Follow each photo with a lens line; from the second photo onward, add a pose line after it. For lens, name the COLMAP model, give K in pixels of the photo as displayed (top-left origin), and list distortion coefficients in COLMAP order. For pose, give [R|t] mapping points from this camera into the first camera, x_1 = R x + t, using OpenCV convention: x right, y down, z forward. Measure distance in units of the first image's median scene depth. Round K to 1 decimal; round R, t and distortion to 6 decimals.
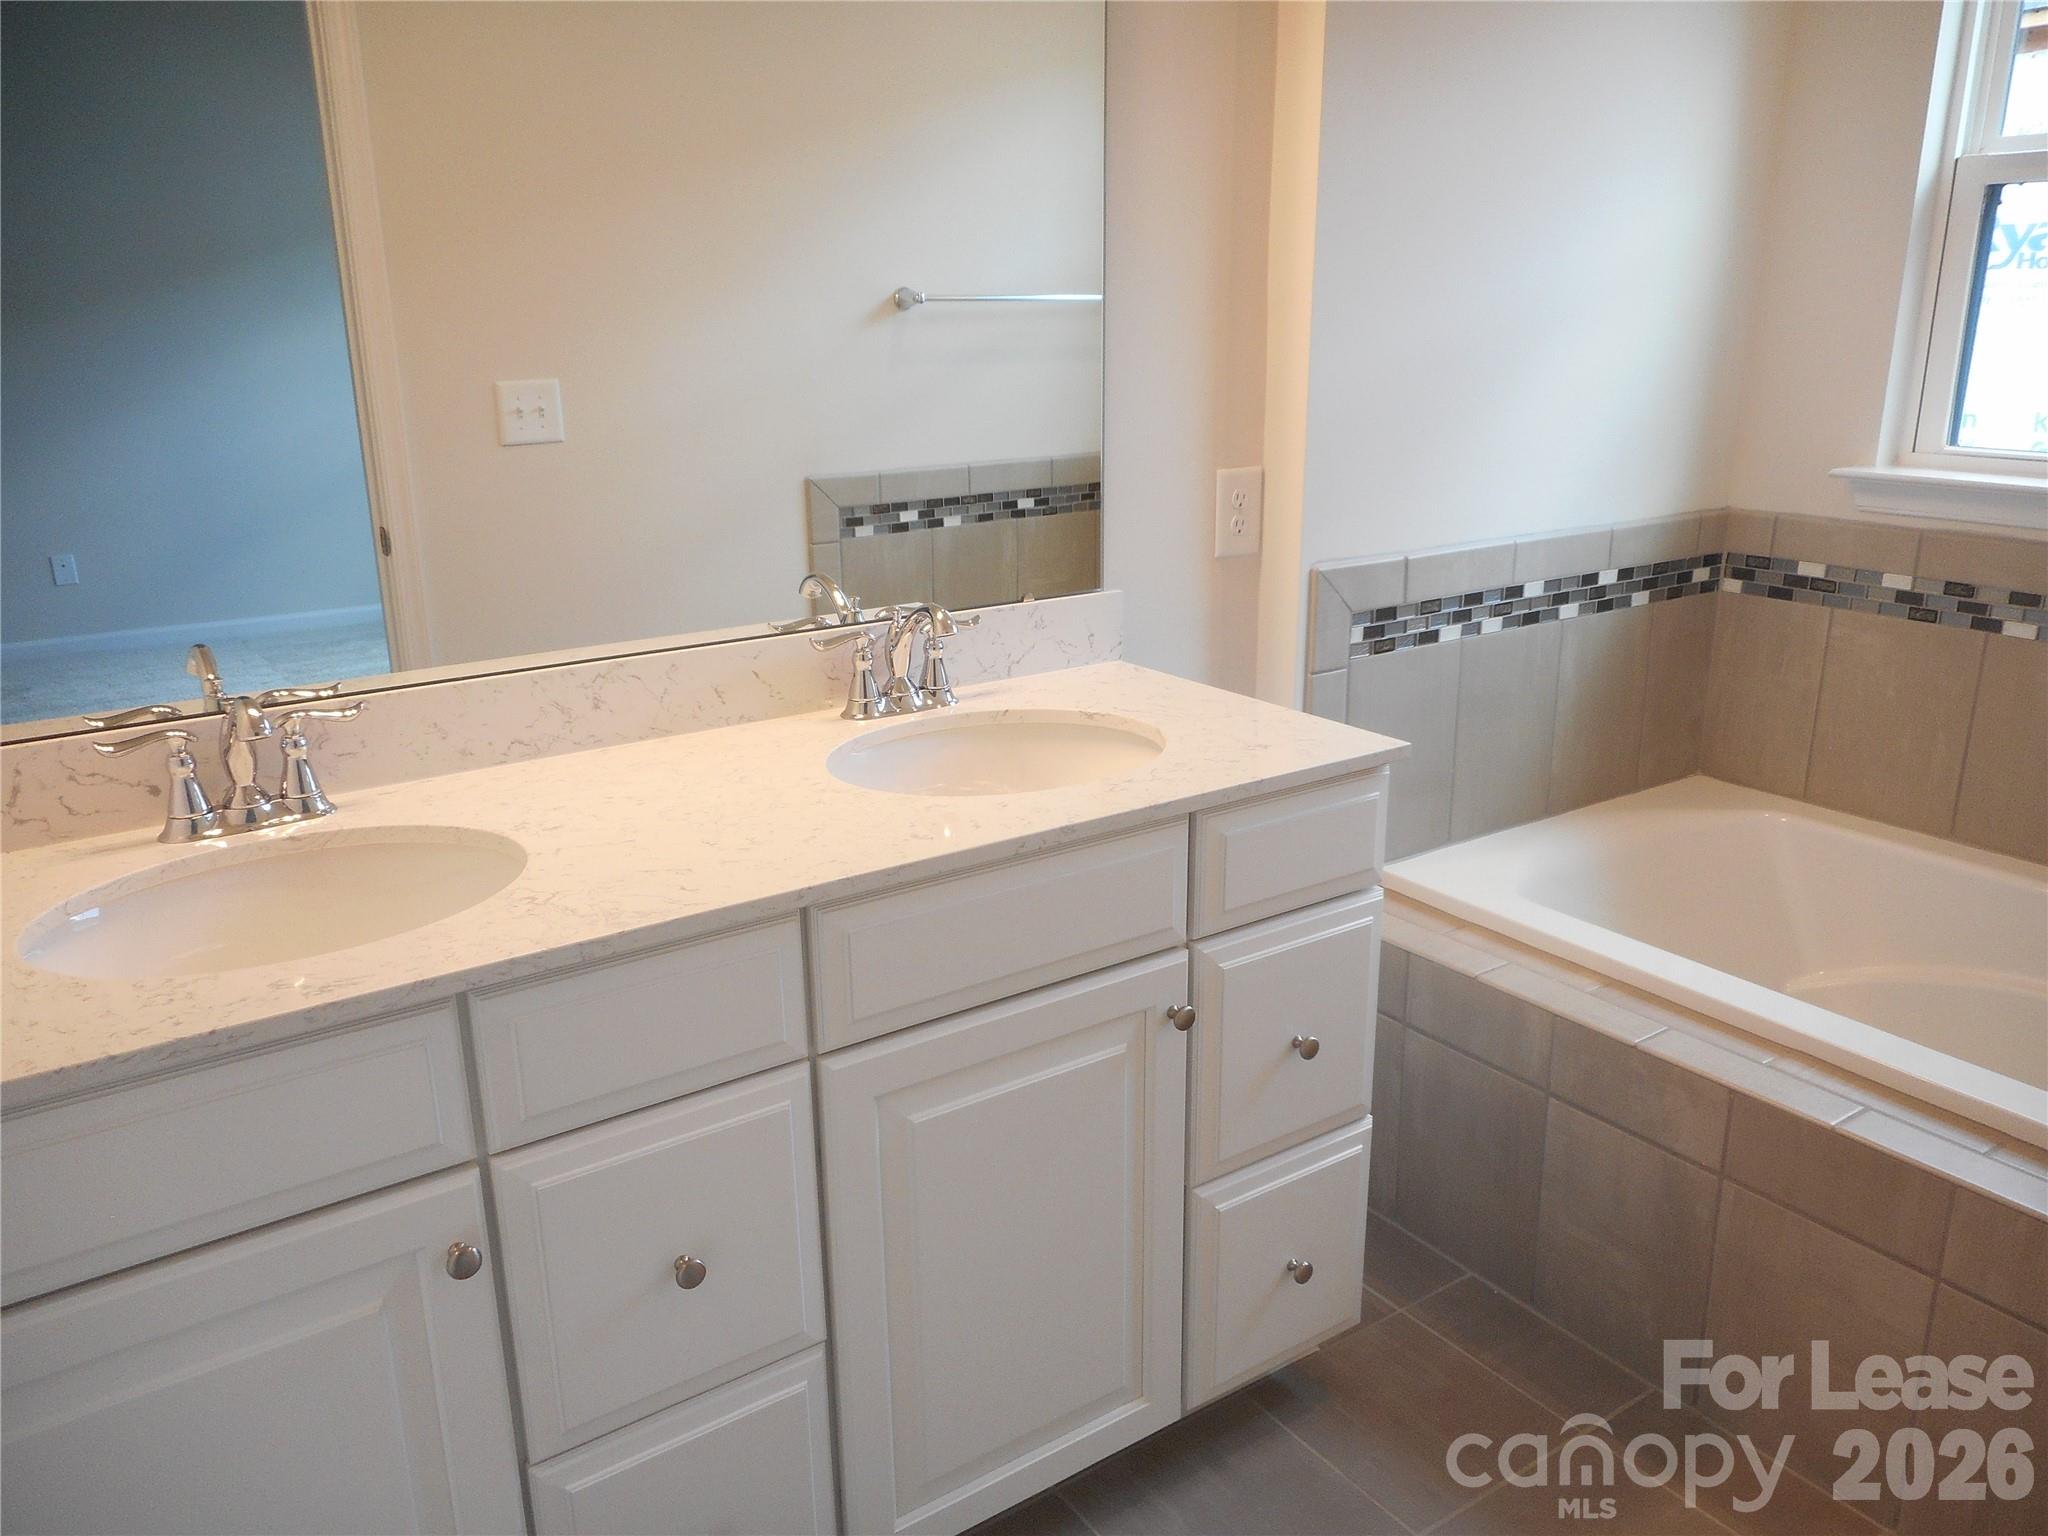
lens RADIAL K [[1541.9, 0, 1013.0], [0, 1541.9, 758.9], [0, 0, 1]] dist [0.002098, -0.005321]
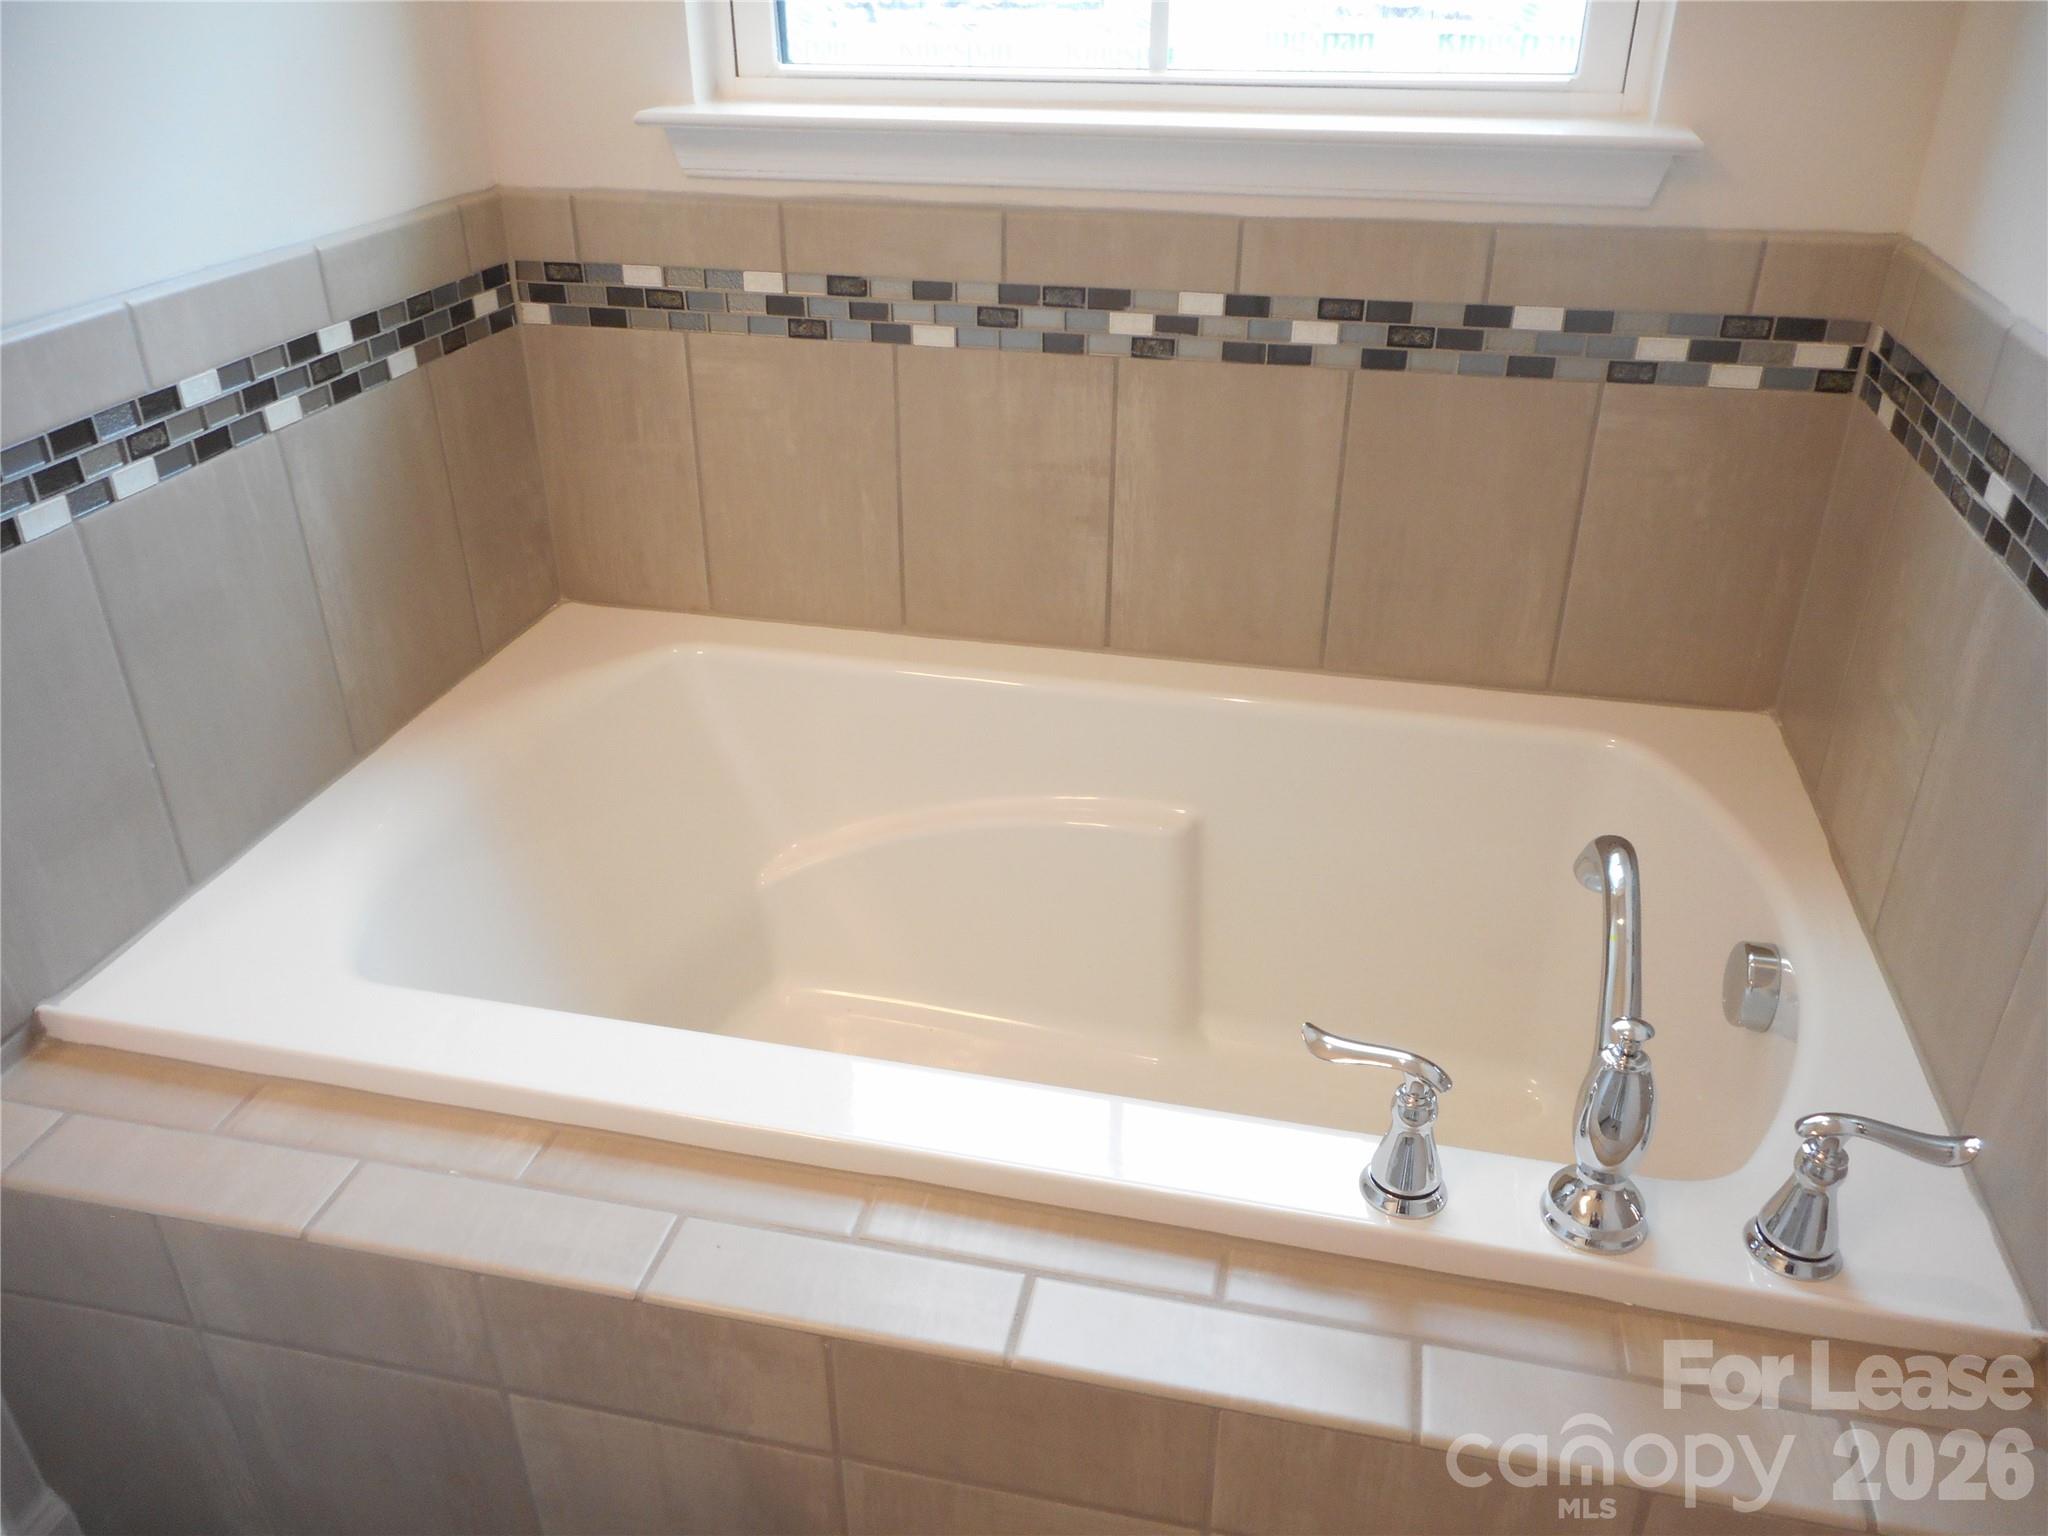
lens RADIAL K [[1541.9, 0, 1014.9], [0, 1541.9, 782.6], [0, 0, 1]] dist [0.002098, -0.005321]
pose [[0.732540, -0.322969, 0.599230, 0.176407], [0.185406, 0.941664, 0.280880, -0.077116], [-0.654988, -0.094655, 0.749687, 0.396005]]
